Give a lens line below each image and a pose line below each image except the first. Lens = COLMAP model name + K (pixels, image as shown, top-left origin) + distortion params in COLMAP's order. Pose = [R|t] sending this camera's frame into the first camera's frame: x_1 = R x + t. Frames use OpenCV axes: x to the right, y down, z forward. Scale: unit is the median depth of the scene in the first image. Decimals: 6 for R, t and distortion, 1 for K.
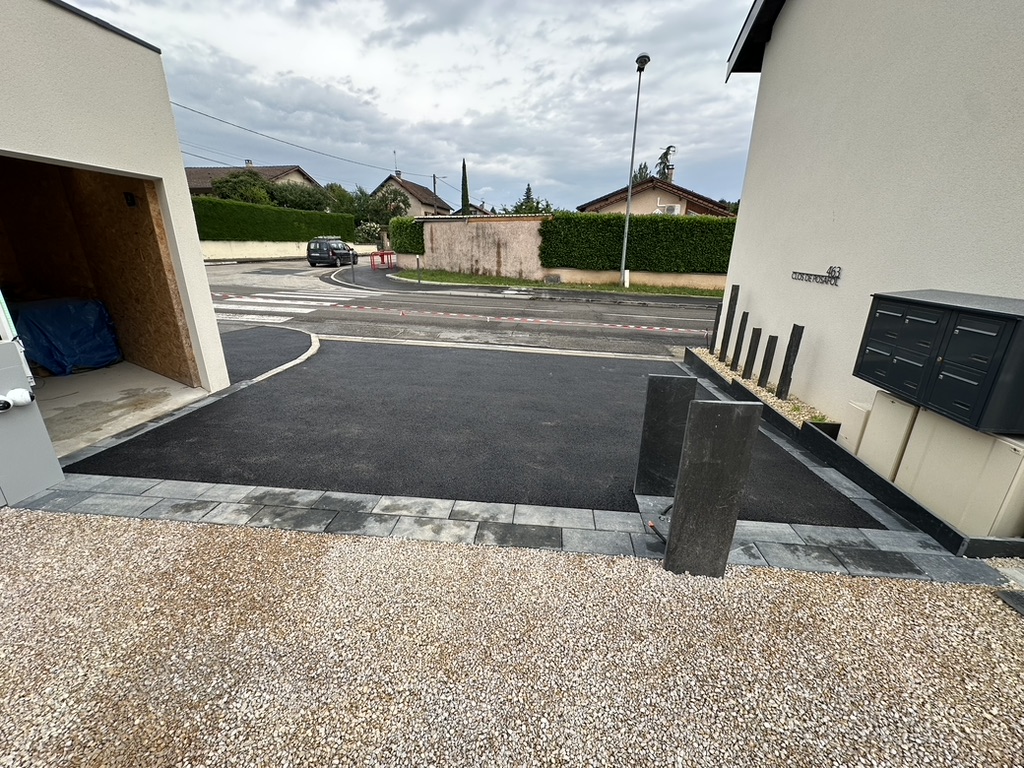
lens RADIAL K [[411.4, 0, 512.0], [0, 411.4, 384.0], [0, 0, 1]] dist [0.057552, -0.000035]
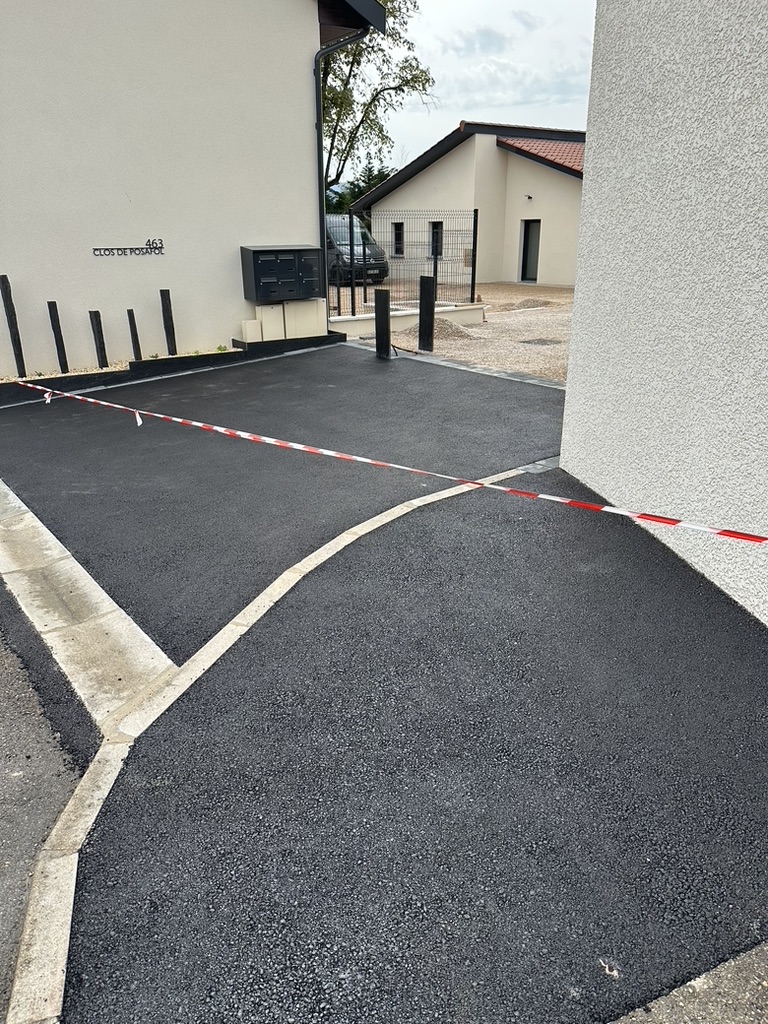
lens RADIAL K [[715.2, 0, 384.0], [0, 715.2, 512.0], [0, 0, 1]] dist [0.048914, -0.059059]
pose [[-0.668659, -0.279685, 0.688965, -1.364890], [0.240172, 0.795662, 0.556092, -0.633840], [-0.703714, 0.537306, -0.464854, 1.873746]]
